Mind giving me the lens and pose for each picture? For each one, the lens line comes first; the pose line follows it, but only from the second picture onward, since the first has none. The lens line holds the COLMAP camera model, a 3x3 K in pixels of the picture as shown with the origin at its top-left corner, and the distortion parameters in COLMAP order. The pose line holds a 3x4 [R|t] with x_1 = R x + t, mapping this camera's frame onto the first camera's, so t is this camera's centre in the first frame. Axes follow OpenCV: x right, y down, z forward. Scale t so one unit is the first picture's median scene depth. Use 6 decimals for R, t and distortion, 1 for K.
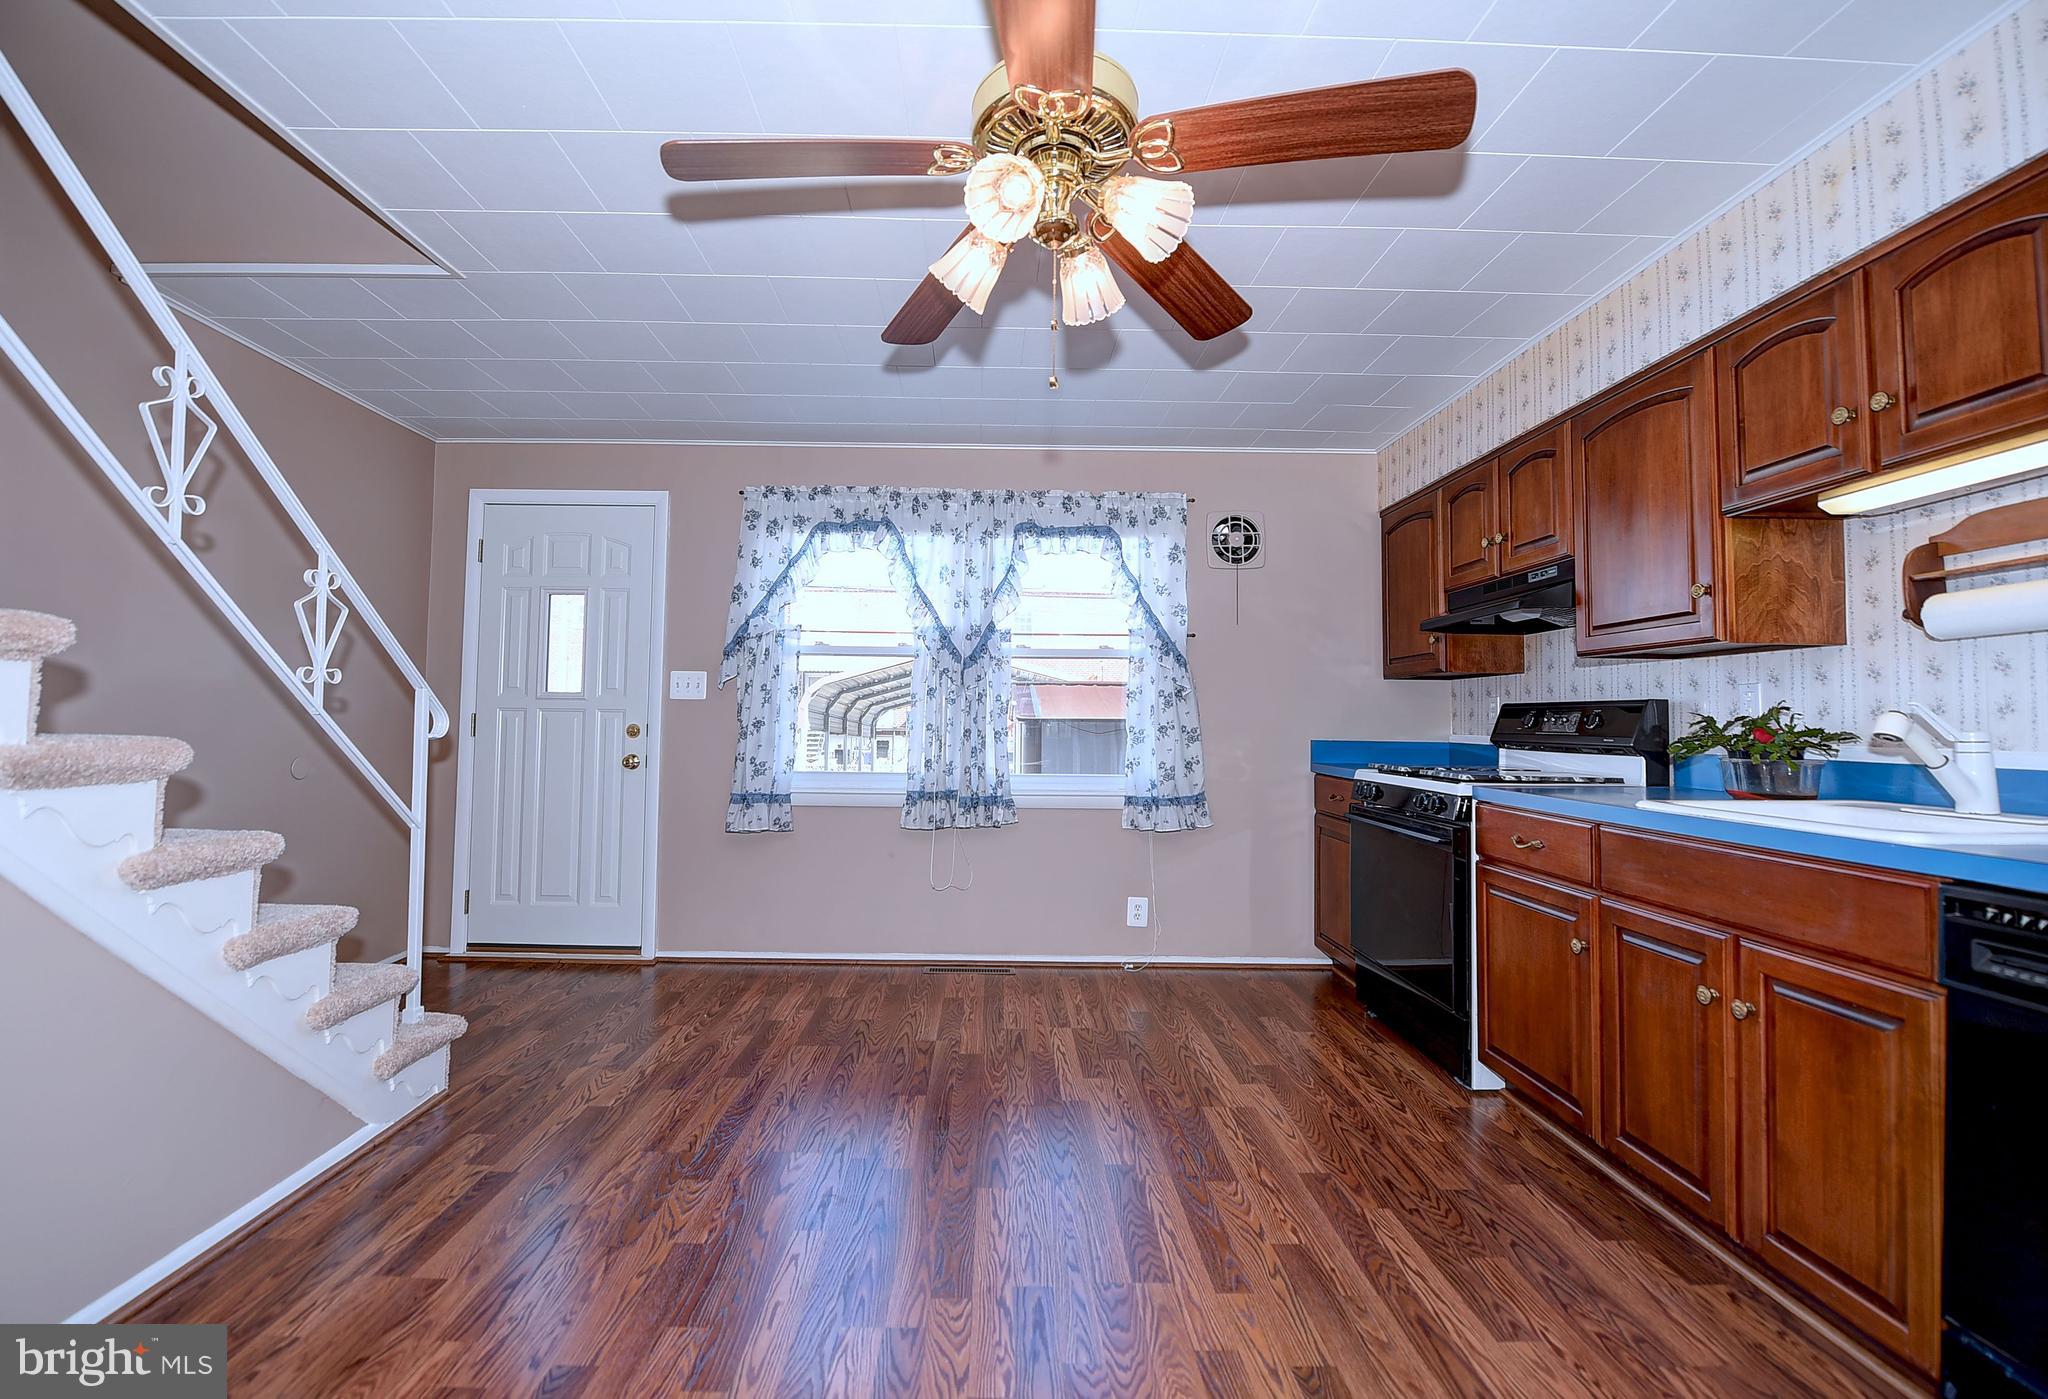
lens RADIAL K [[865.5, 0, 996.9], [0, 865.5, 682.0], [0, 0, 1]] dist [-0.003582, -0.007398]
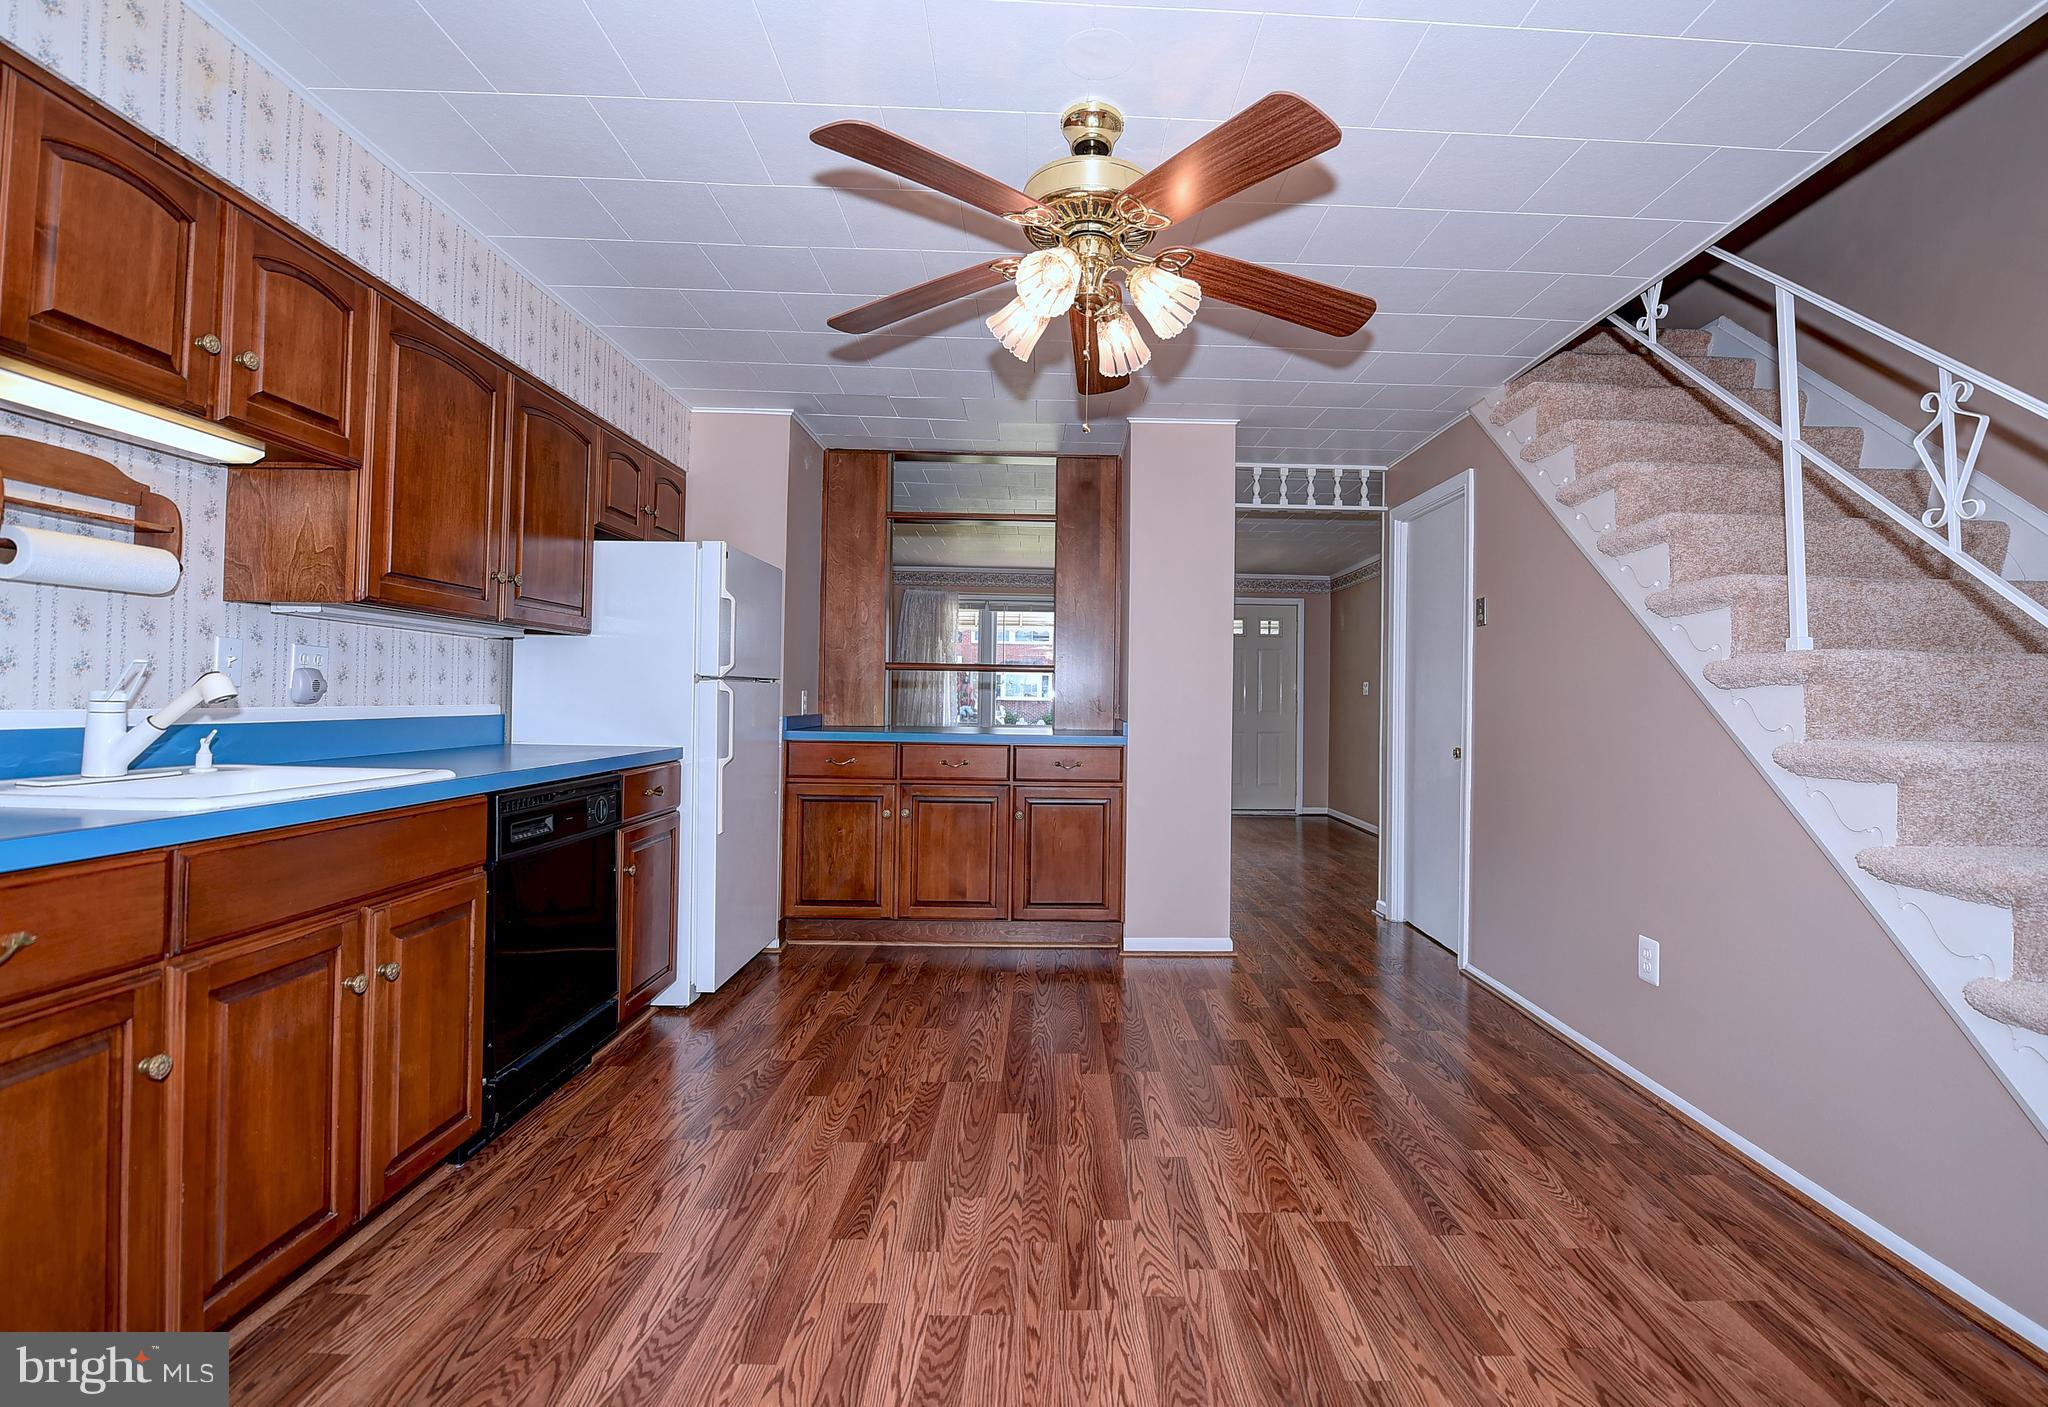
lens RADIAL K [[903.4, 0, 1068.9], [0, 903.4, 686.1], [0, 0, 1]] dist [-0.018873, -0.000581]
pose [[-0.999419, -0.029277, -0.017468, 0.059181], [-0.028173, 0.997775, -0.060425, 0.054314], [0.019198, -0.059897, -0.998020, 1.309087]]
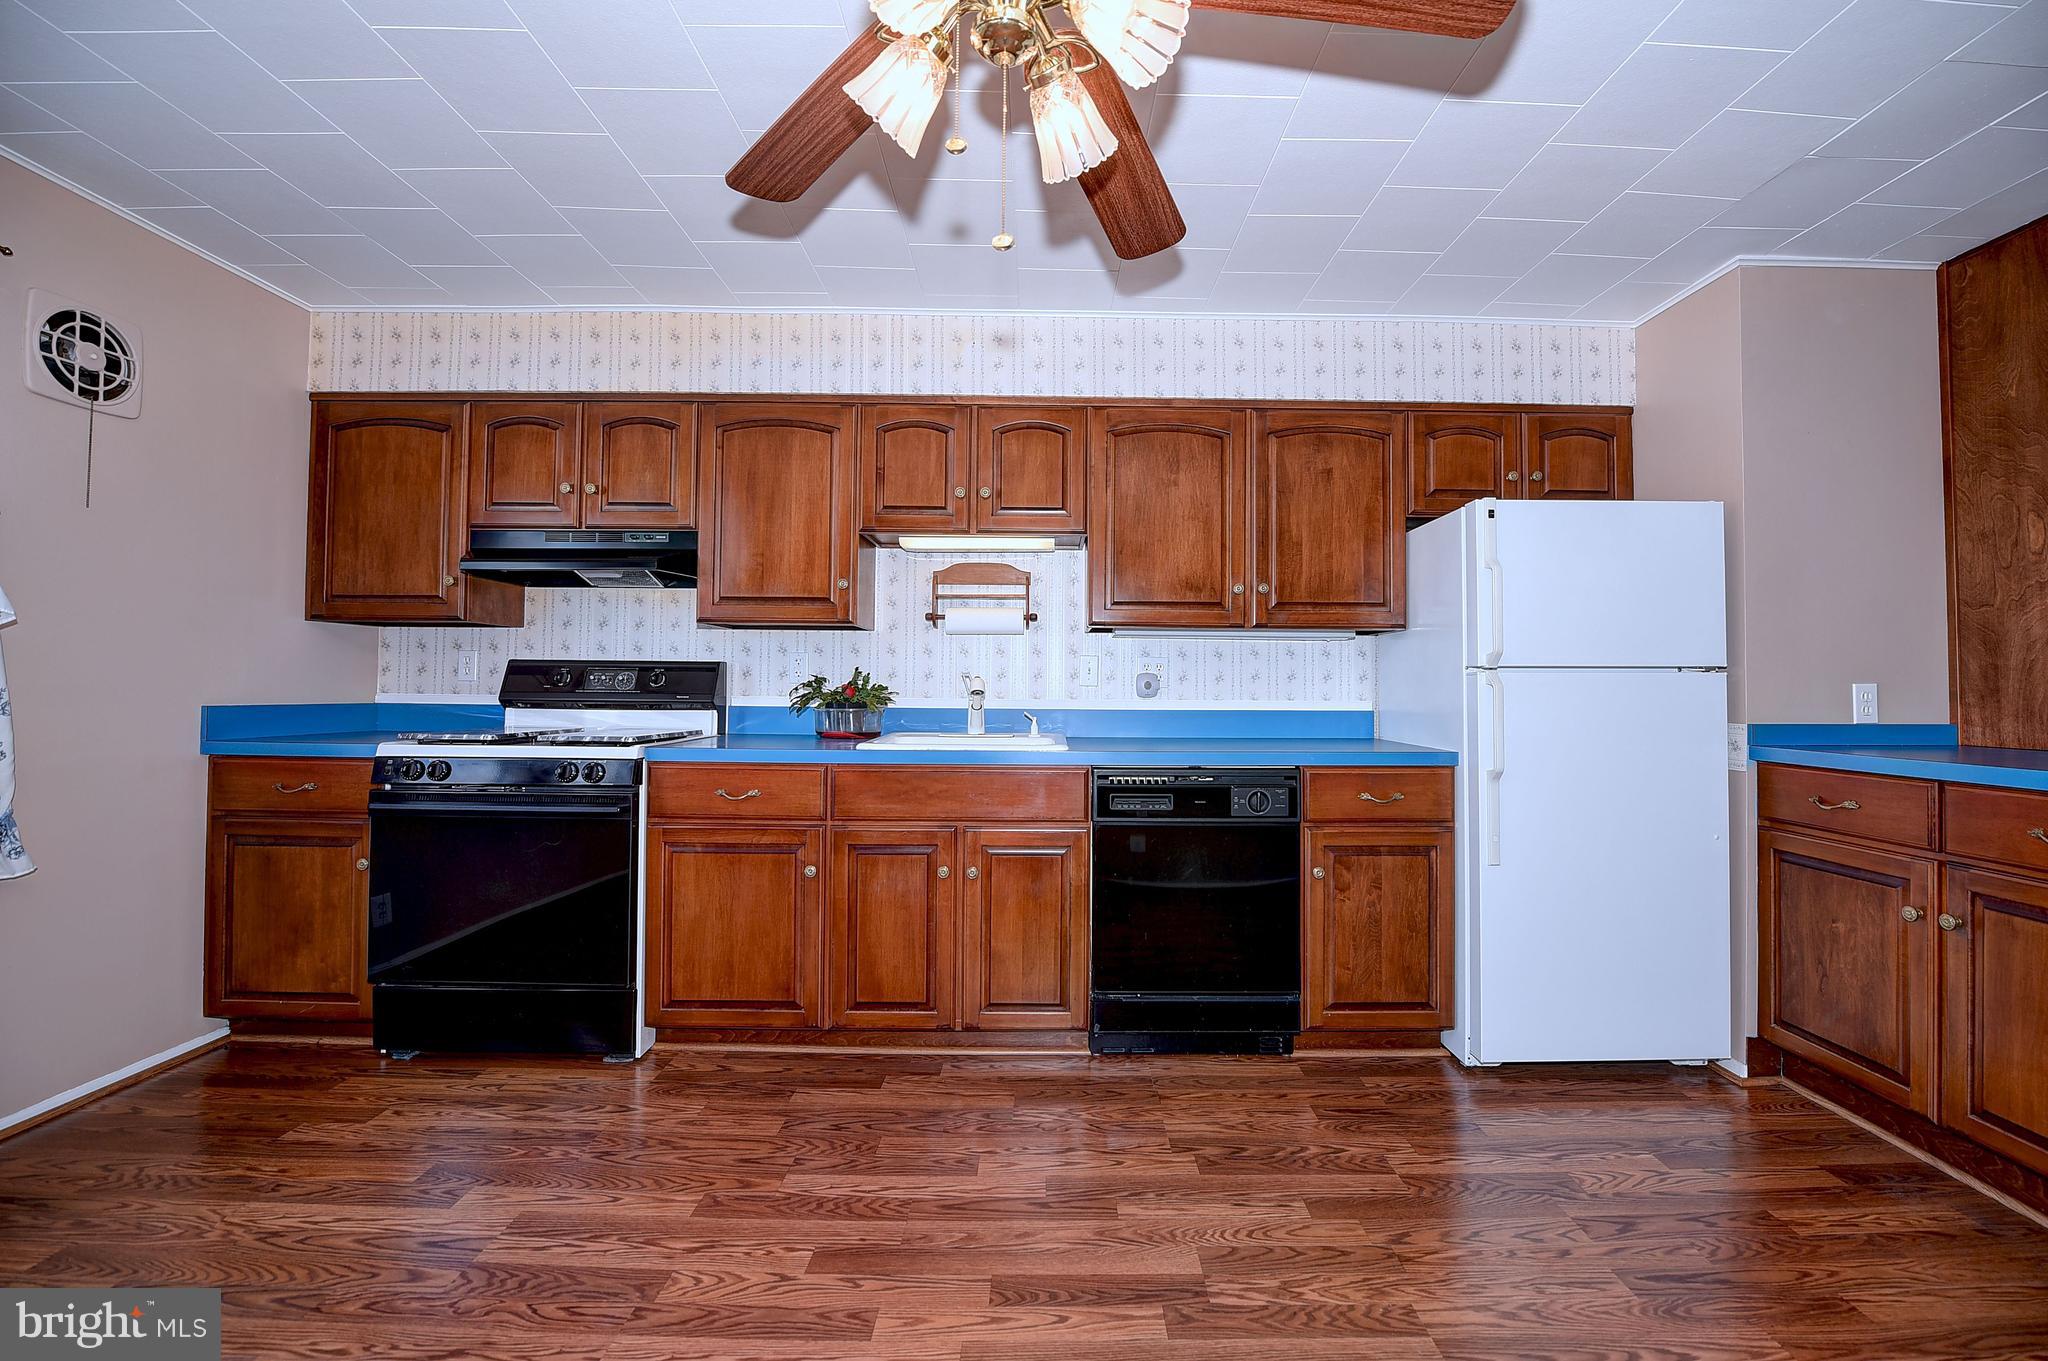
lens RADIAL K [[823.6, 0, 1056.7], [0, 823.6, 666.0], [0, 0, 1]] dist [-0.018734, -0.000644]
pose [[-0.004749, 0.011210, 0.999926, -0.374971], [-0.053138, 0.998522, -0.011447, 0.014590], [-0.998576, -0.053189, -0.004146, 0.549094]]
